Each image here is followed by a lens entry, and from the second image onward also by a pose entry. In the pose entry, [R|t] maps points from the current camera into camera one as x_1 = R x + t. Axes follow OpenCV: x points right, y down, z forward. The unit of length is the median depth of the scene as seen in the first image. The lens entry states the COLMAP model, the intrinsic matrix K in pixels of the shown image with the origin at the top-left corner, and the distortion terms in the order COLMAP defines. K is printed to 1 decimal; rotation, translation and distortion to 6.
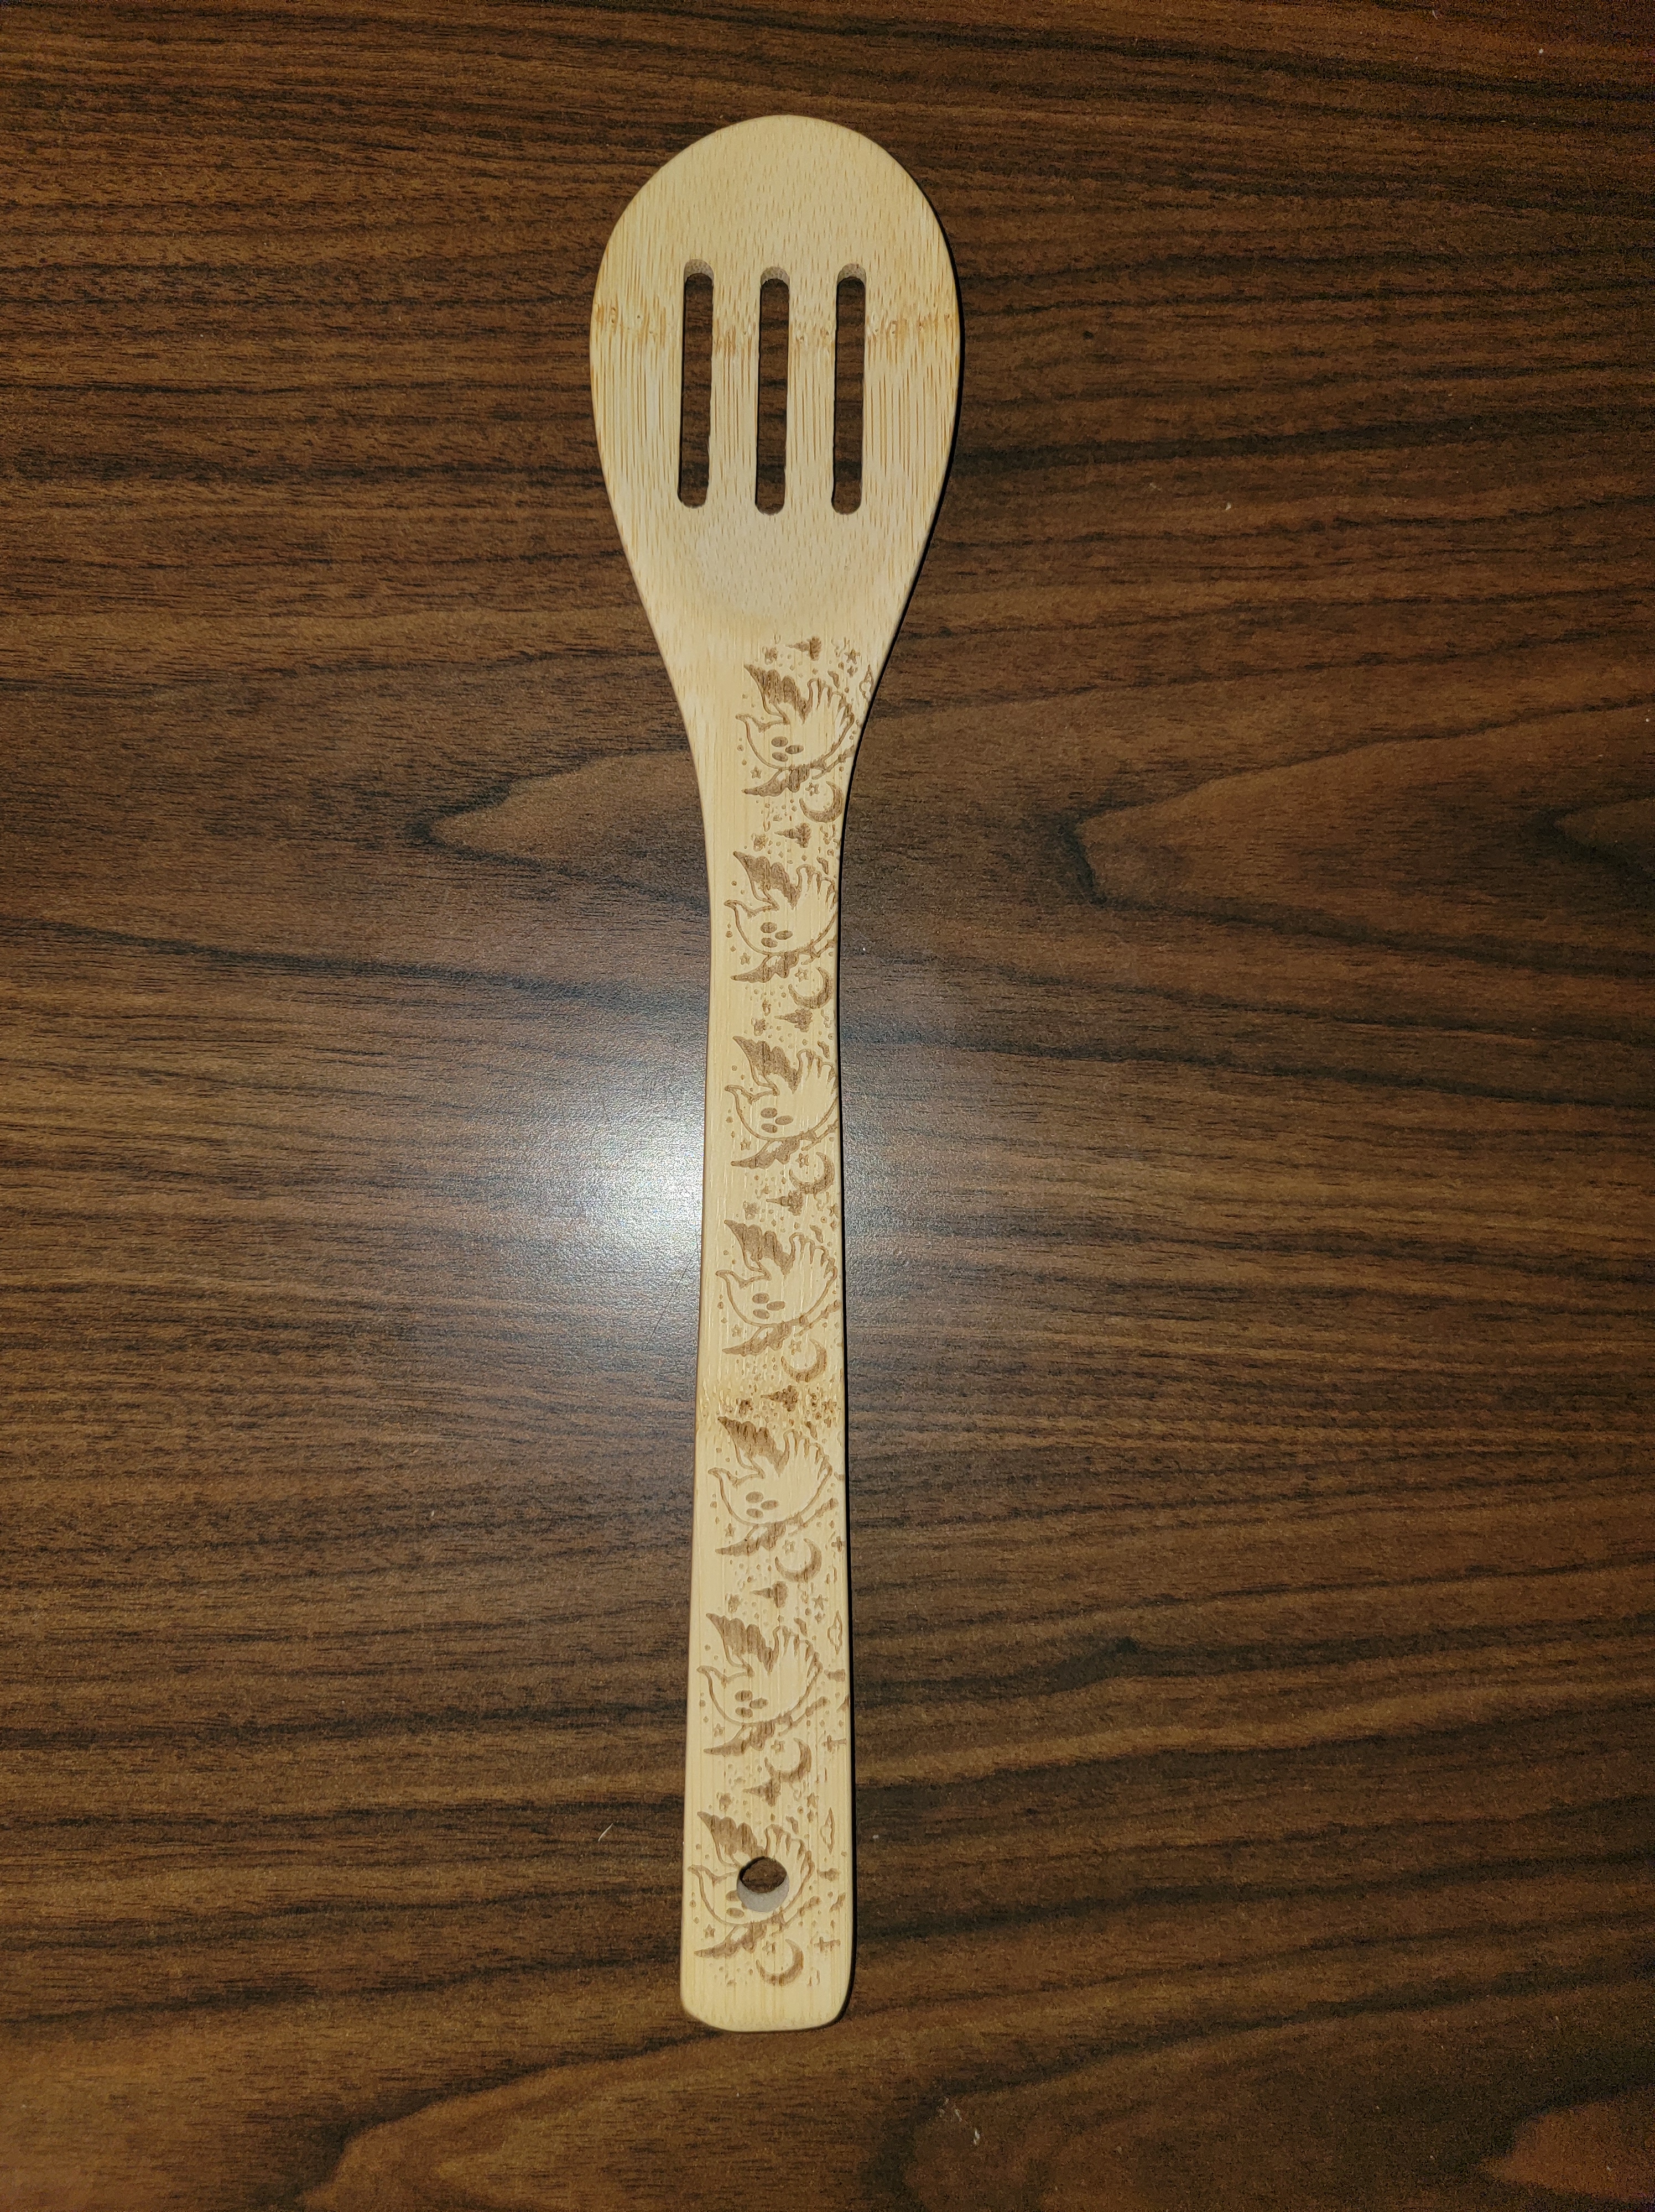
lens RADIAL K [[1526.6, 0, 827.5], [0, 1526.6, 1106.0], [0, 0, 1]] dist [0.021290, -0.026948]
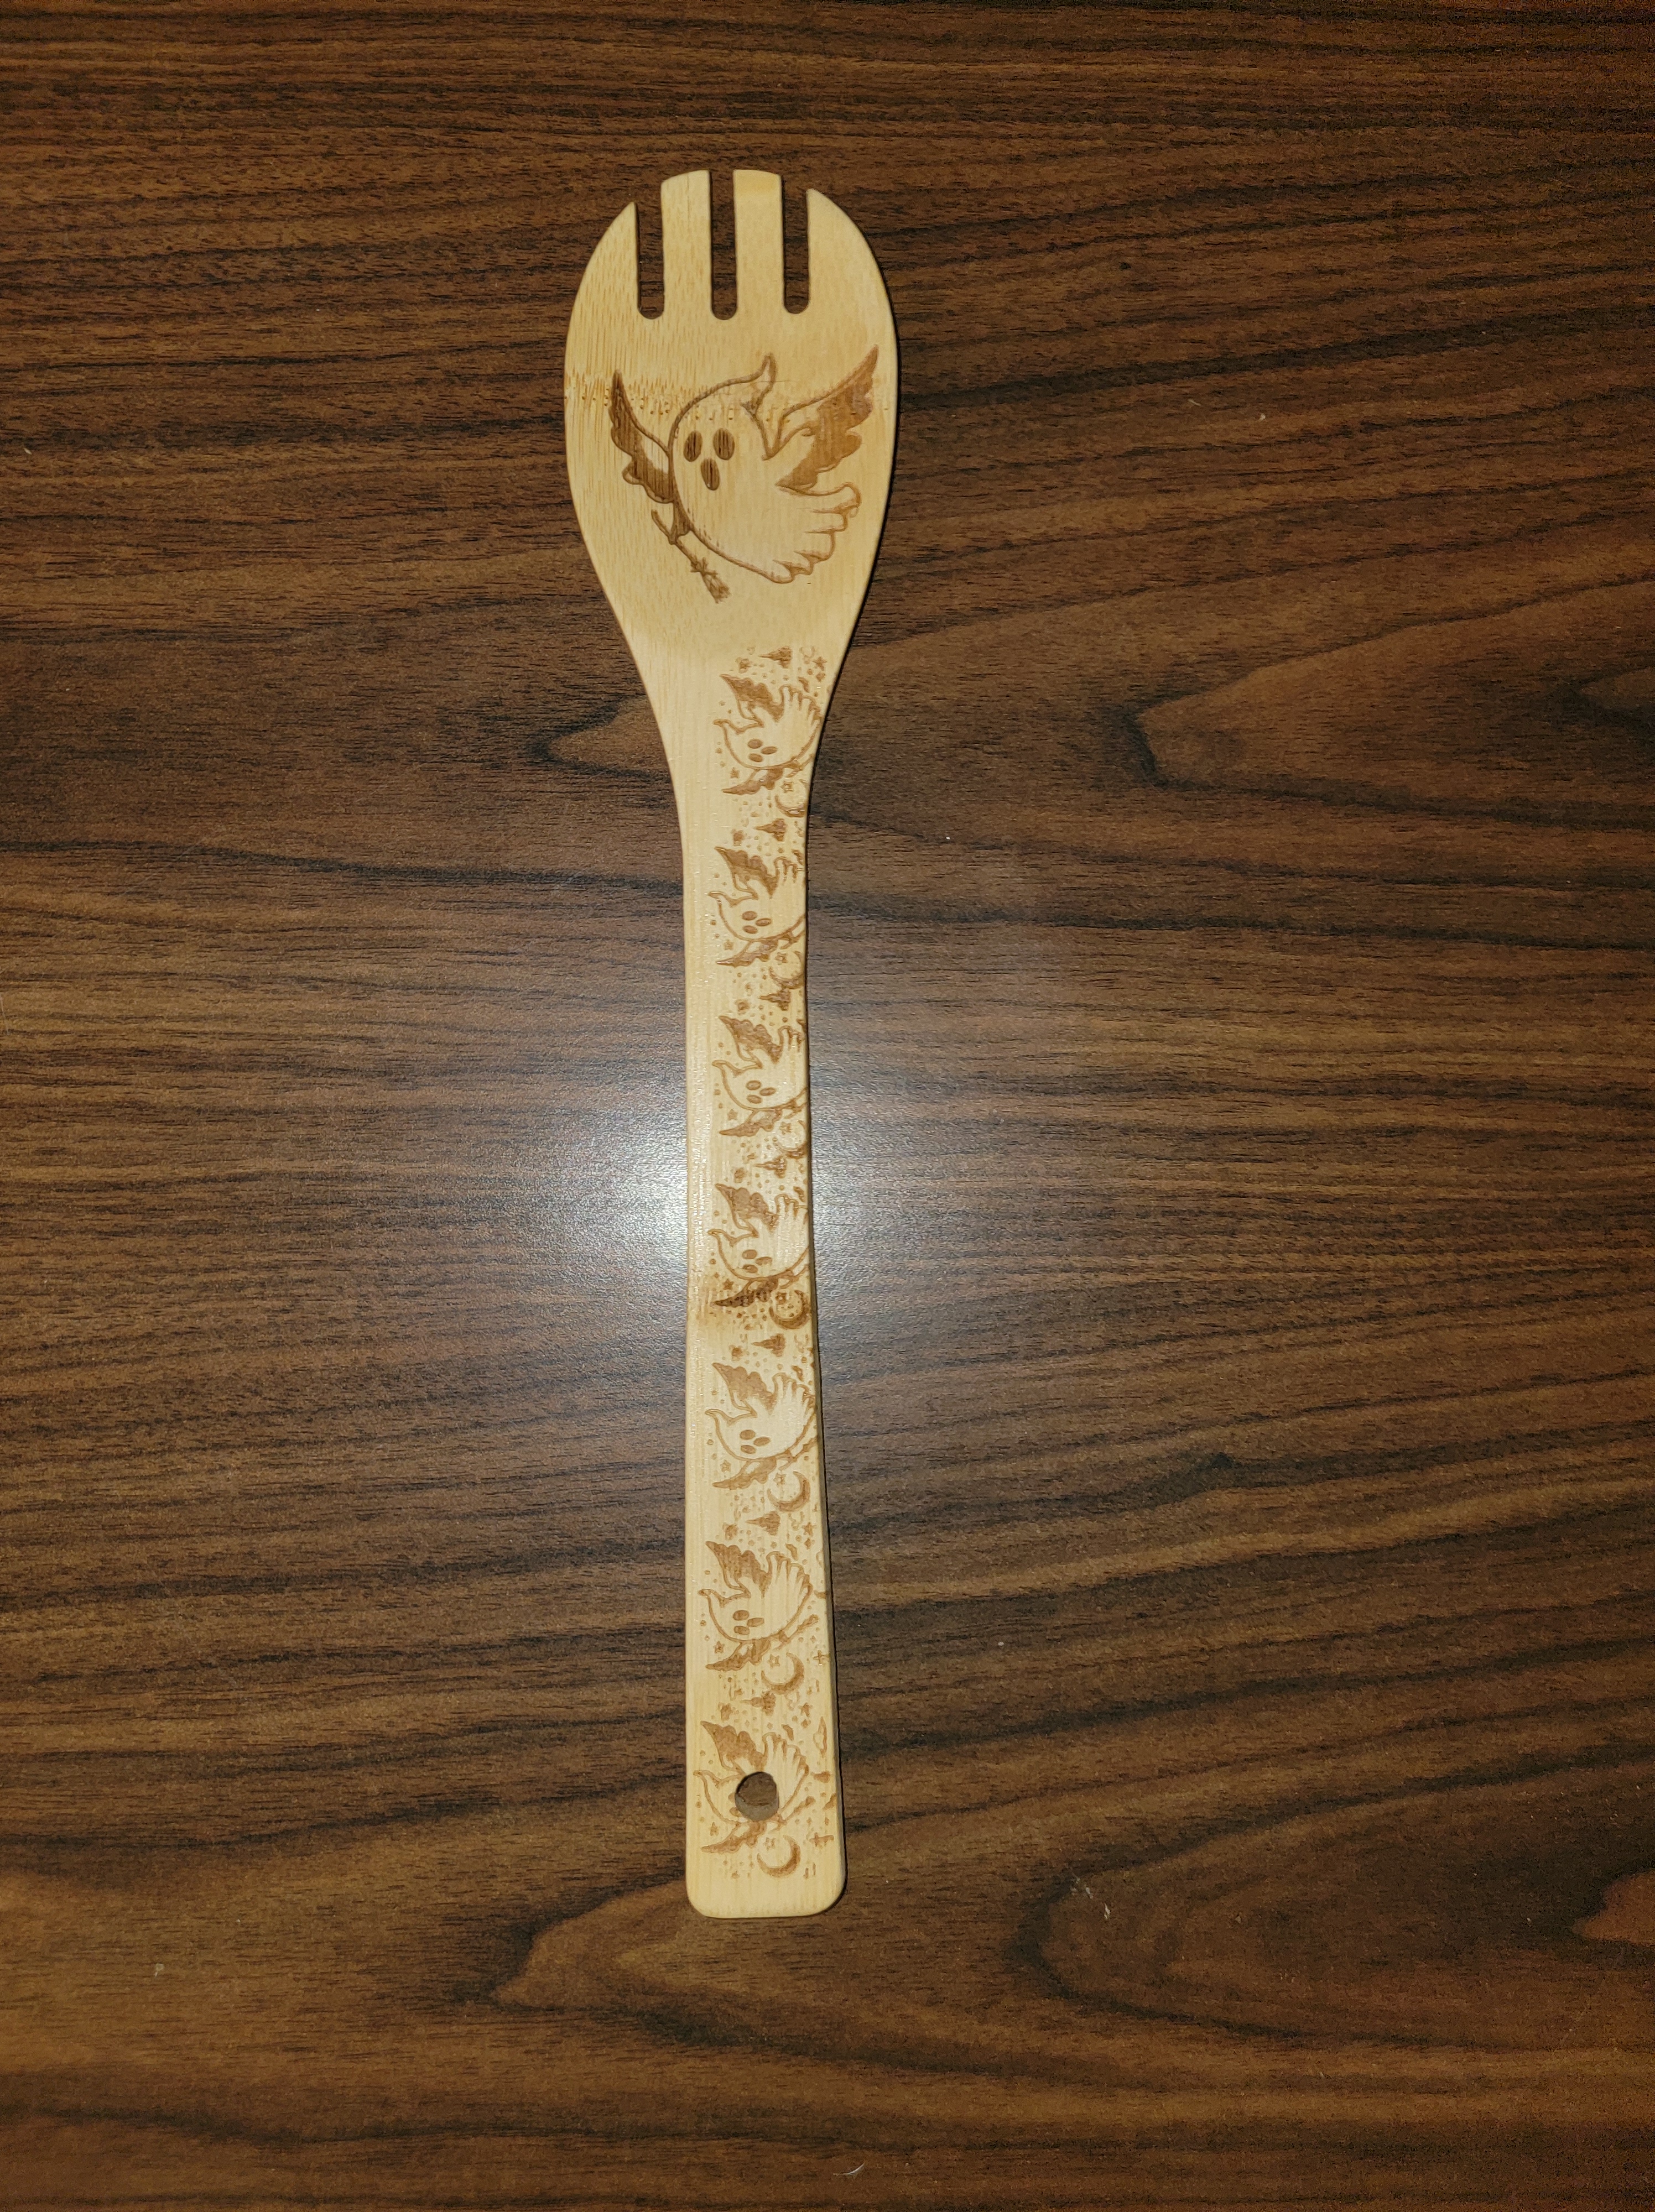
lens RADIAL K [[1526.6, 0, 827.5], [0, 1526.6, 1106.0], [0, 0, 1]] dist [0.021290, -0.026948]
pose [[0.996375, -0.045334, -0.071984, 0.007225], [0.051559, 0.994864, 0.087109, -0.010805], [0.067666, -0.090504, 0.993595, -0.100861]]
